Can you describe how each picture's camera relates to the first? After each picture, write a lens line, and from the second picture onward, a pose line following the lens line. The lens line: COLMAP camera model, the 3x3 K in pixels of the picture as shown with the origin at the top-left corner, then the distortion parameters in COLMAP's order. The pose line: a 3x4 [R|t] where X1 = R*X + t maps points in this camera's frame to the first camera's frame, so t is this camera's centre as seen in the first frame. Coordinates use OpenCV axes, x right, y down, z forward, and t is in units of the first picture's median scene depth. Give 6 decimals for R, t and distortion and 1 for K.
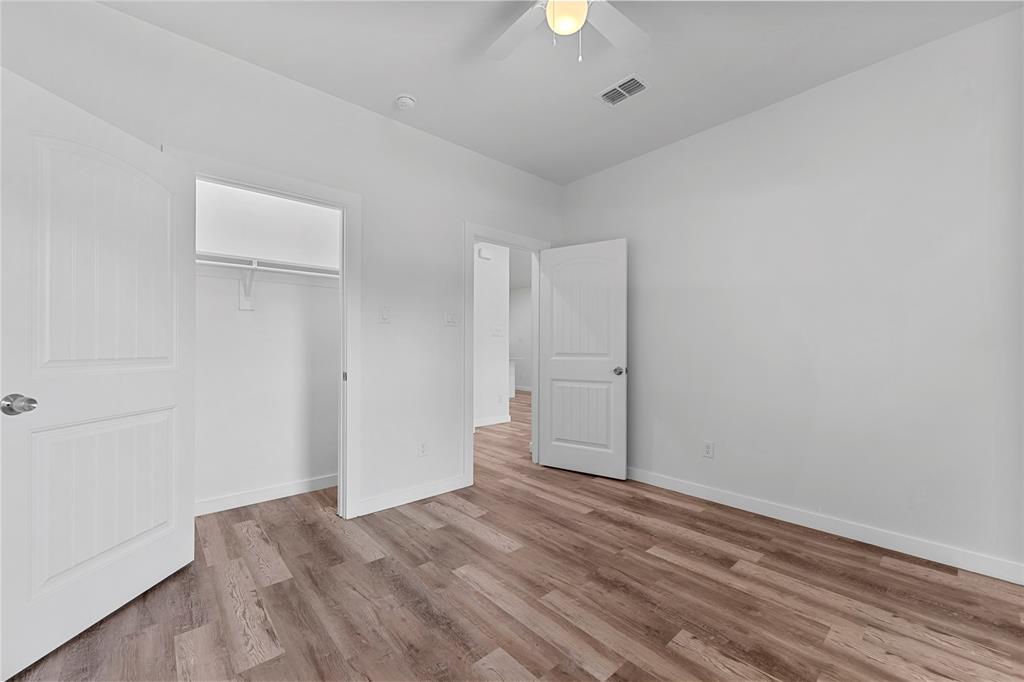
lens RADIAL K [[410.7, 0, 508.4], [0, 410.7, 343.2], [0, 0, 1]] dist [0.000230, 0.000232]
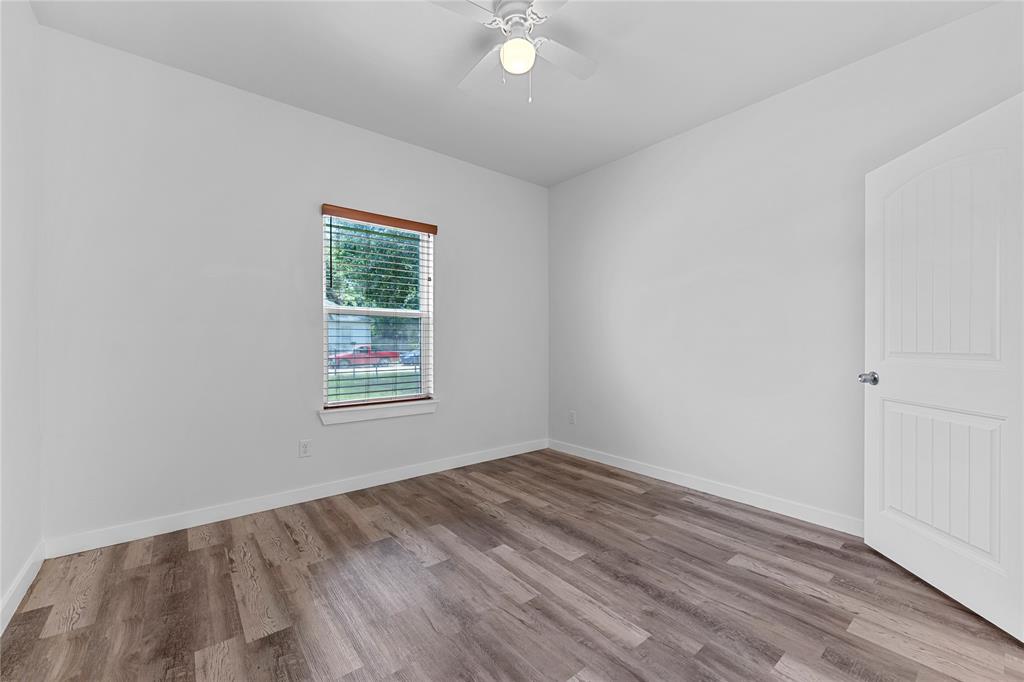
lens RADIAL K [[409.0, 0, 517.0], [0, 409.0, 344.2], [0, 0, 1]] dist [0.000691, 0.000130]
pose [[-0.999605, -0.002858, 0.027976, 0.099669], [-0.002972, 0.999988, -0.004006, 0.020347], [-0.027964, -0.004088, -0.999601, 1.948662]]
